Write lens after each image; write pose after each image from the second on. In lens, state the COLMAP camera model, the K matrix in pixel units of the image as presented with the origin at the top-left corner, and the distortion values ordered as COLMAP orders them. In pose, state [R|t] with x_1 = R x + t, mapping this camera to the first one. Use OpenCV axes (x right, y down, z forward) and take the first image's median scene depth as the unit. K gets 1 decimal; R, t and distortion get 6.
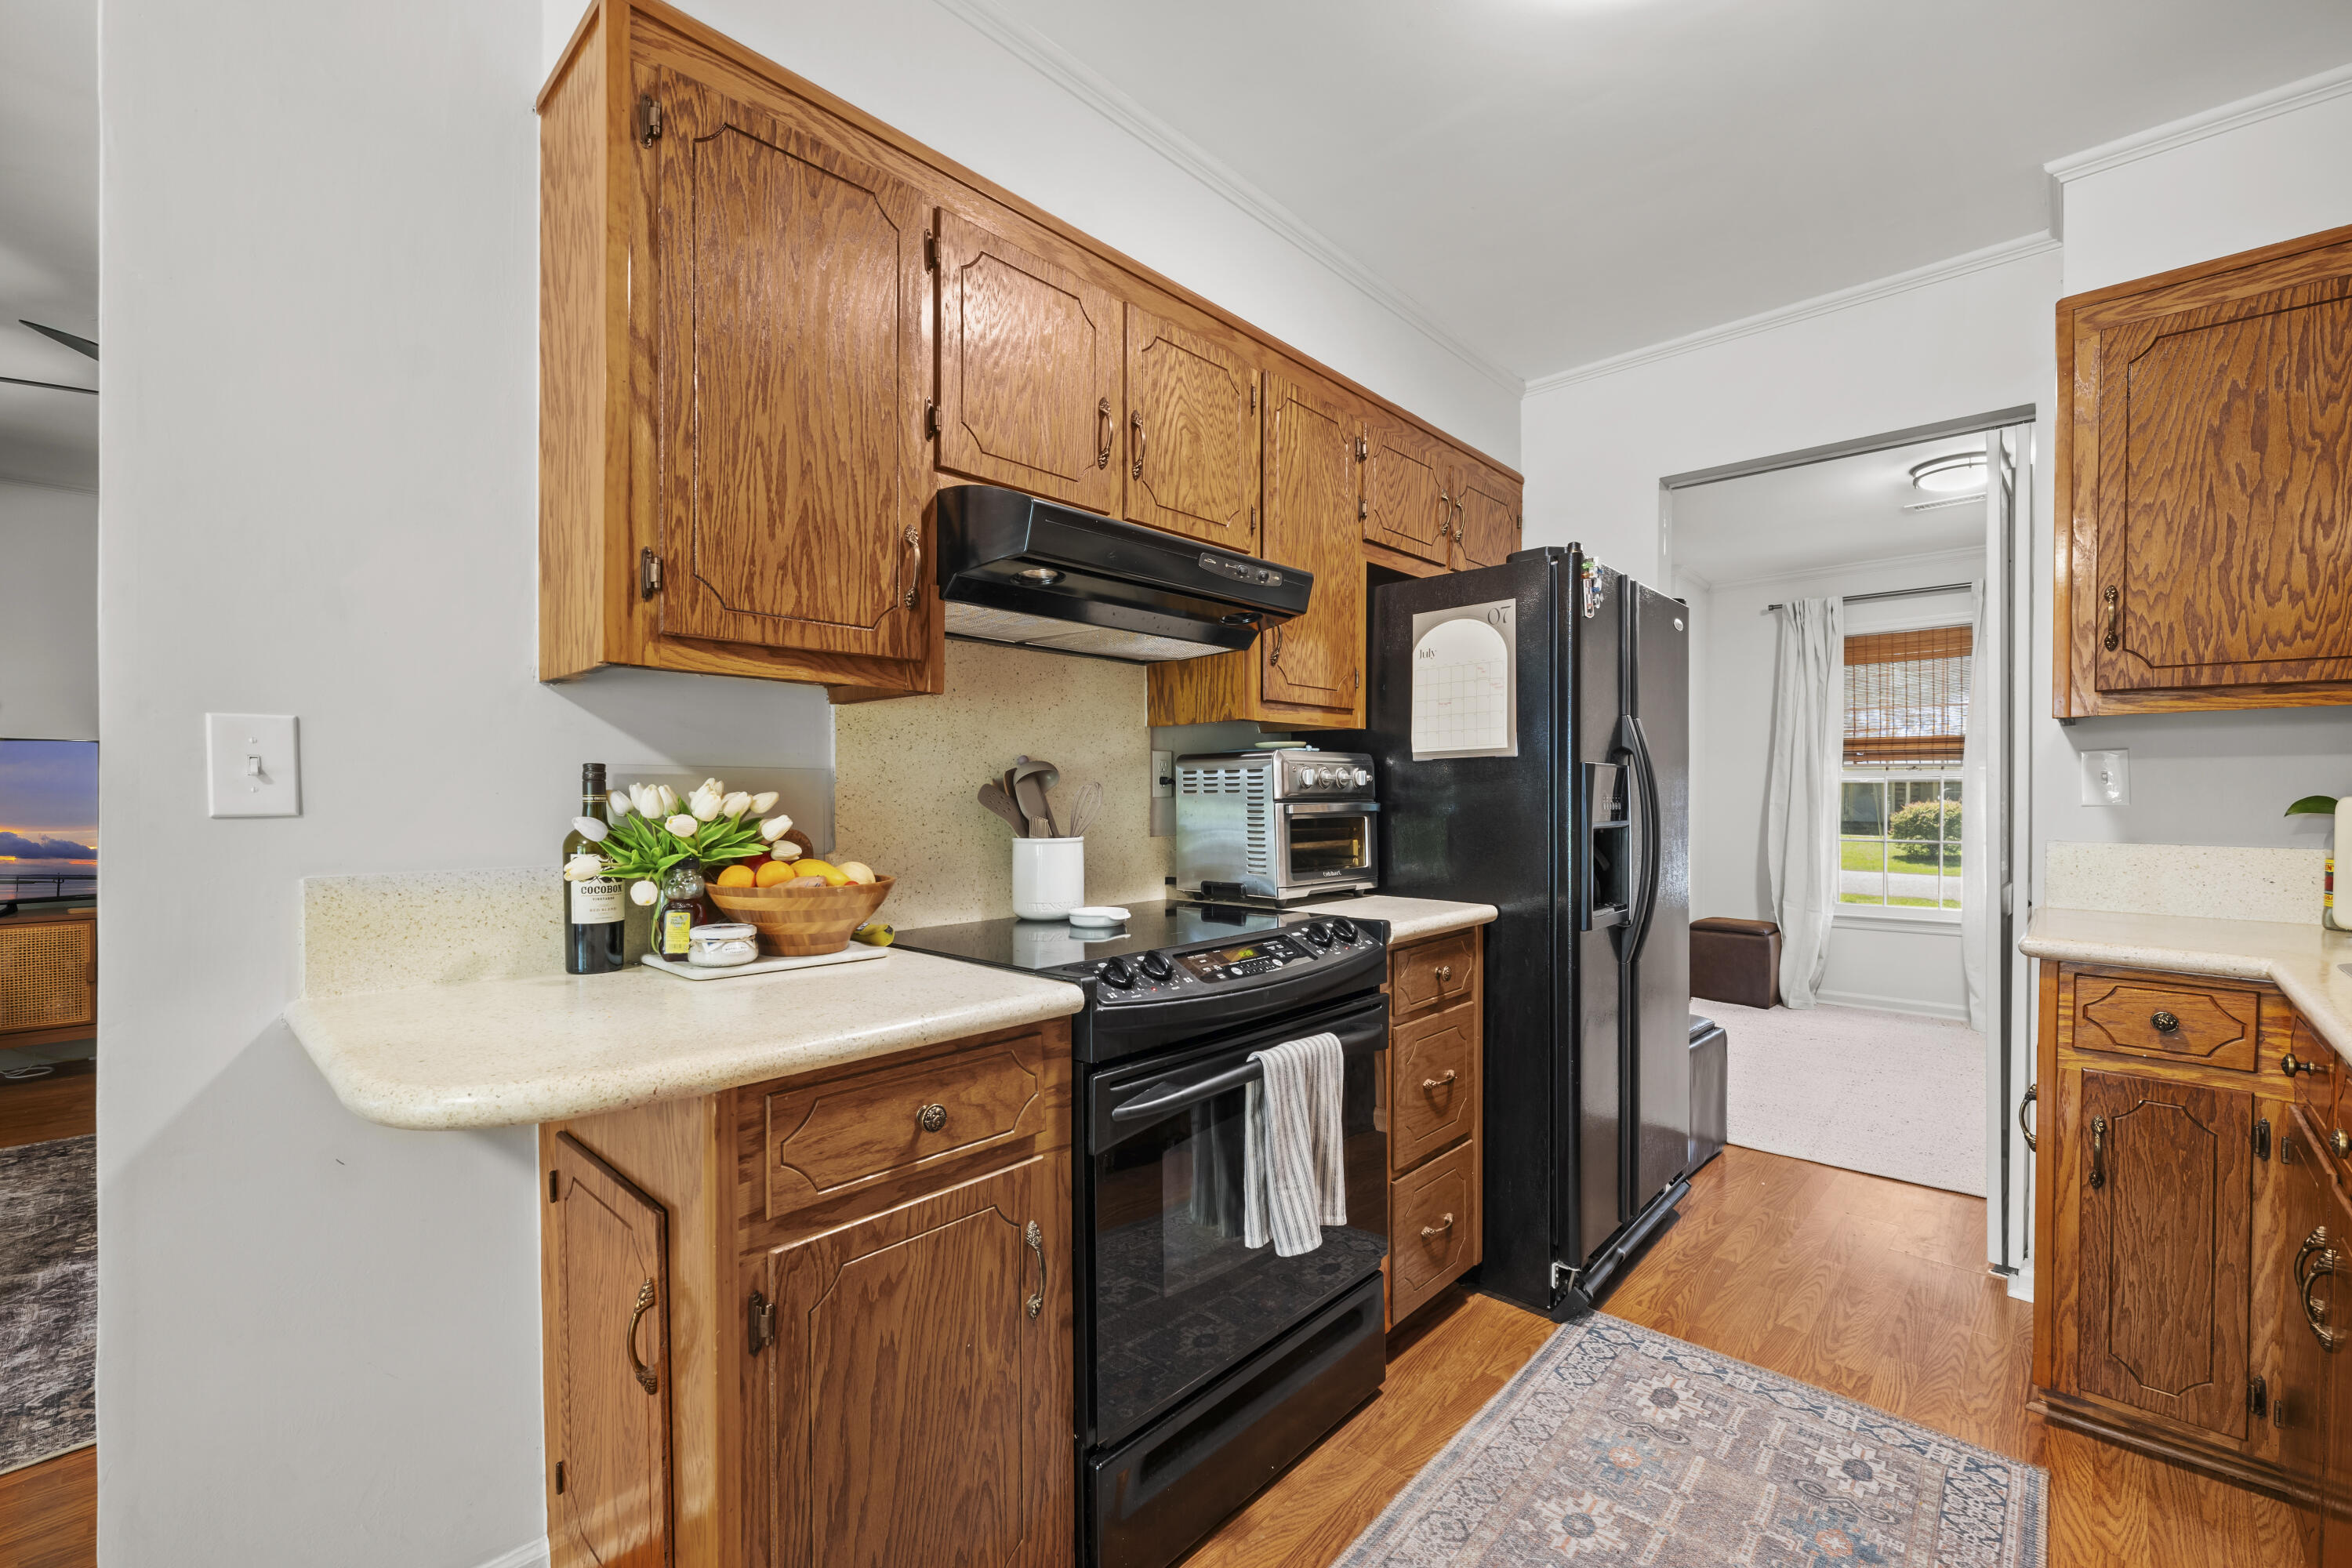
lens RADIAL K [[967.1, 0, 1173.5], [0, 967.1, 799.0], [0, 0, 1]] dist [-0.000941, 0.000106]
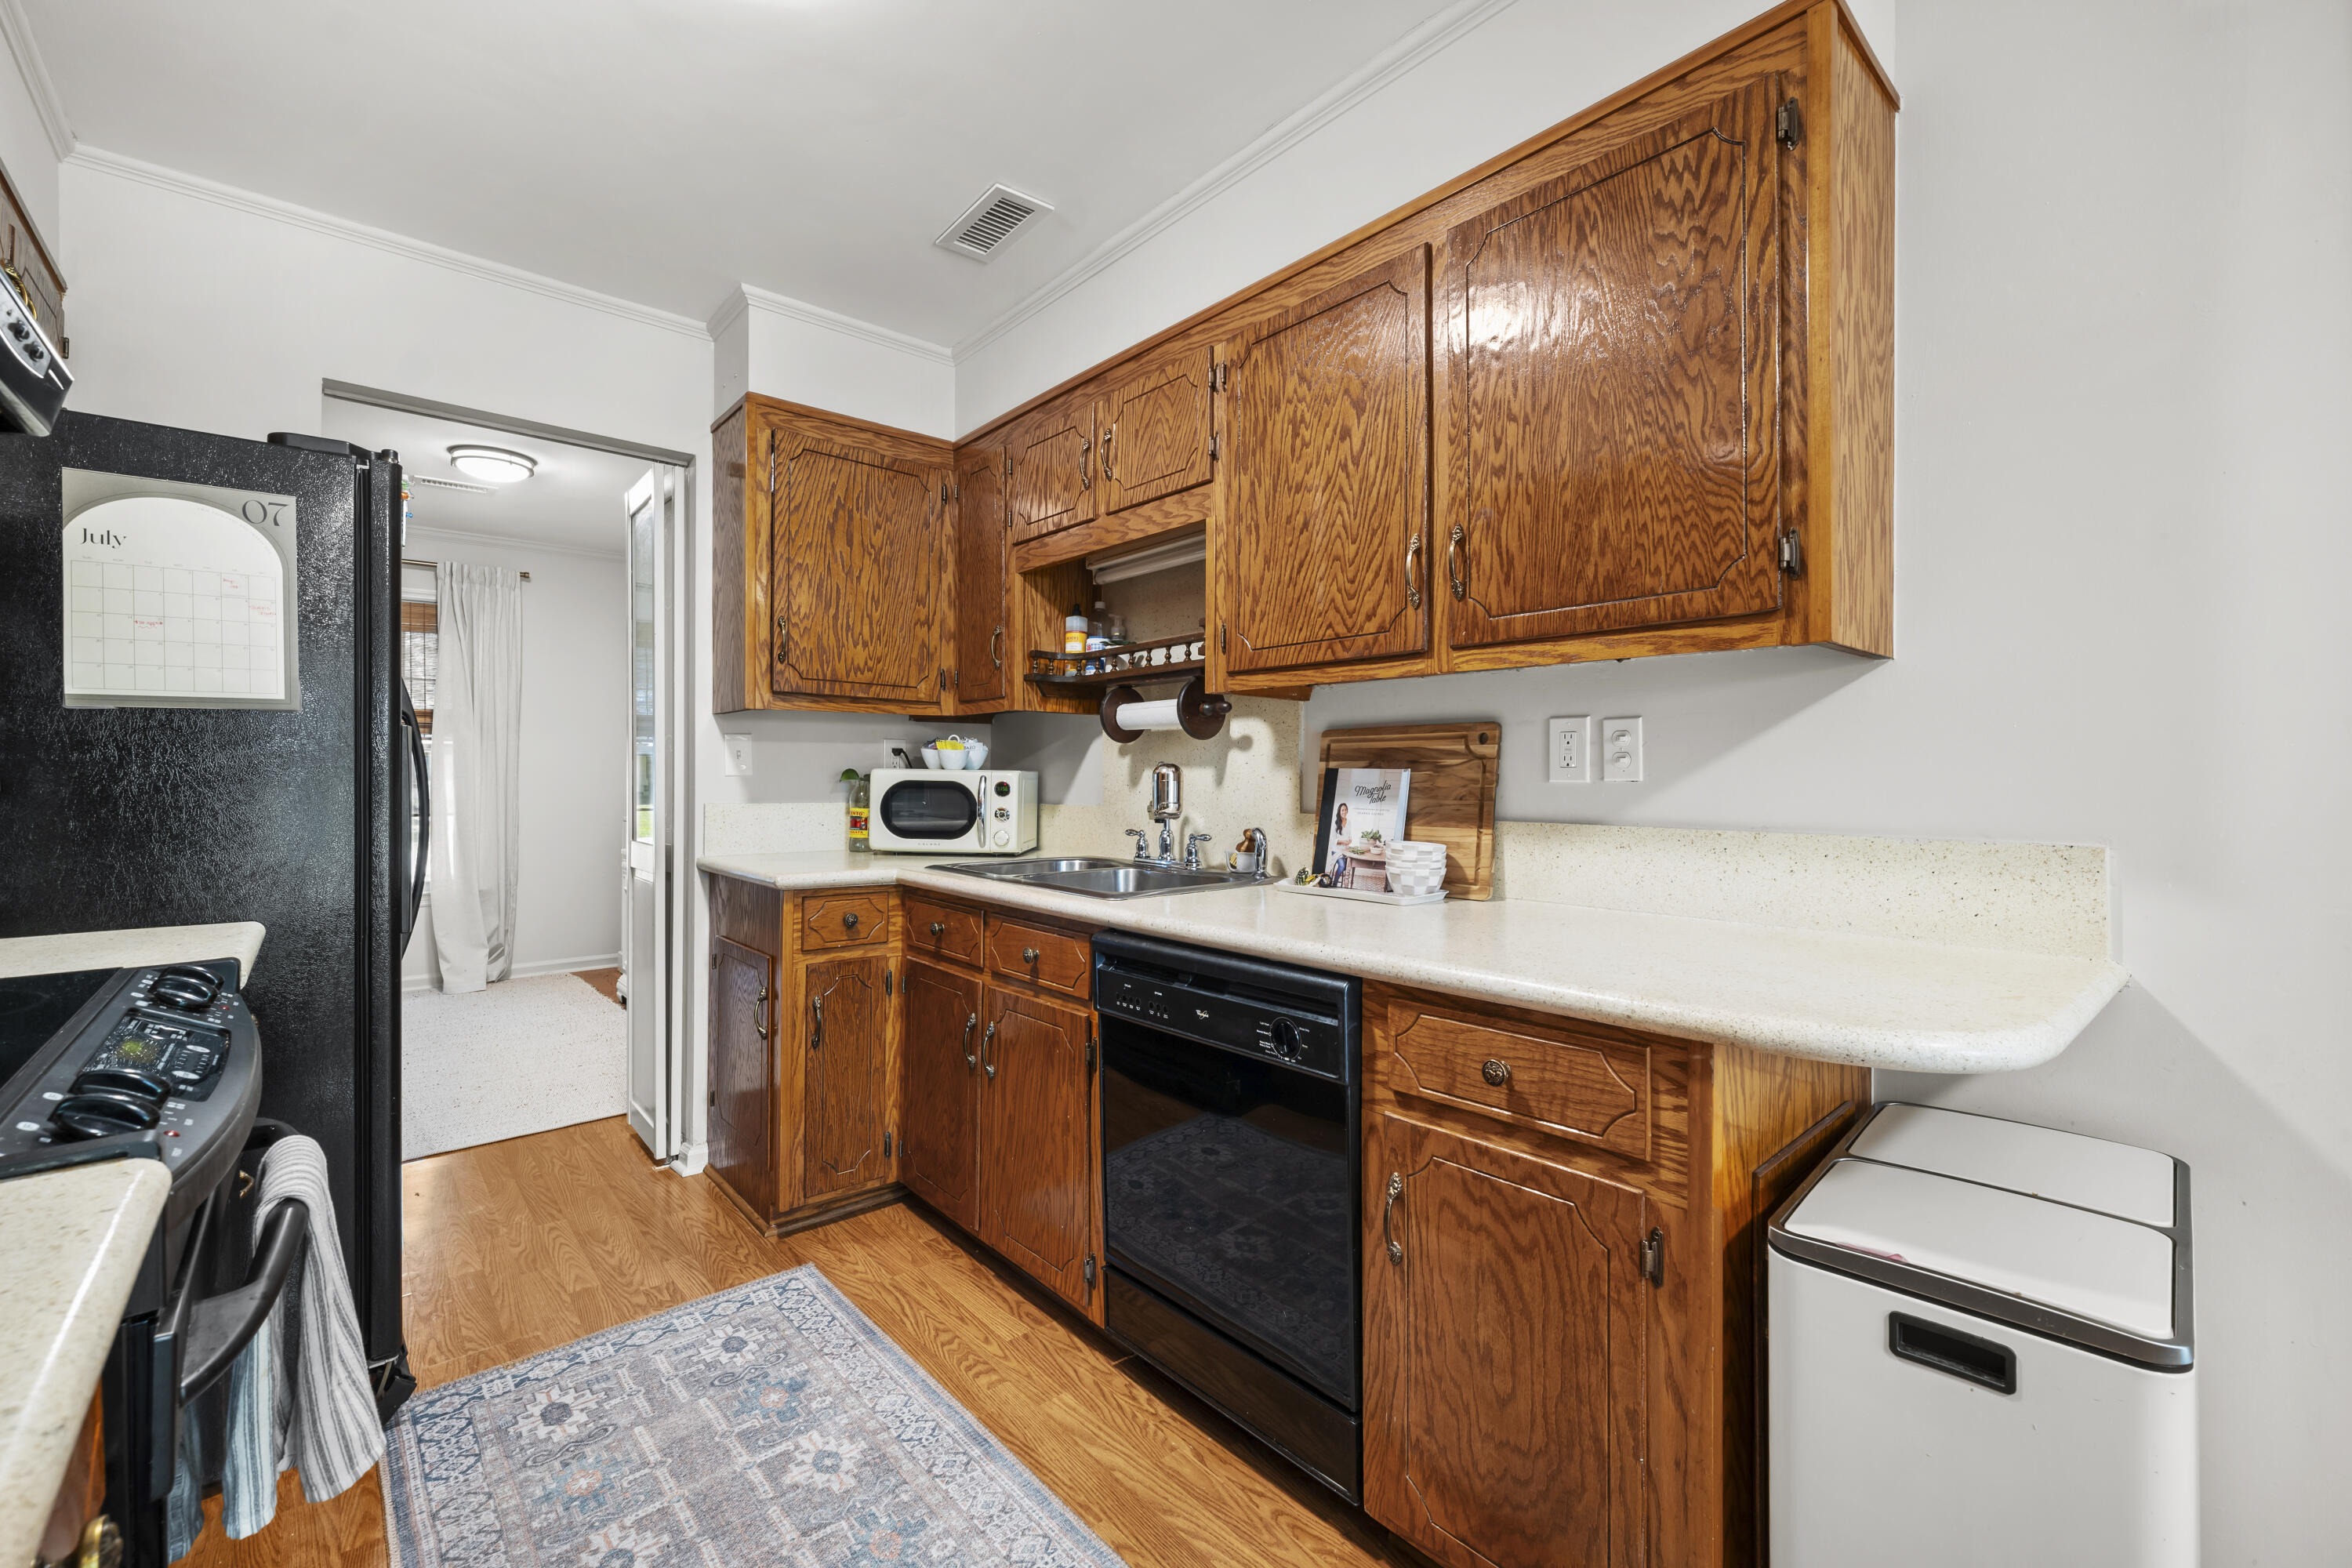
lens RADIAL K [[967.1, 0, 1172.4], [0, 967.1, 774.2], [0, 0, 1]] dist [-0.000941, 0.000106]
pose [[0.107777, -0.003137, 0.994170, -0.361132], [0.003573, 0.999990, 0.002768, 0.002859], [-0.994169, 0.003254, 0.107787, 0.314872]]
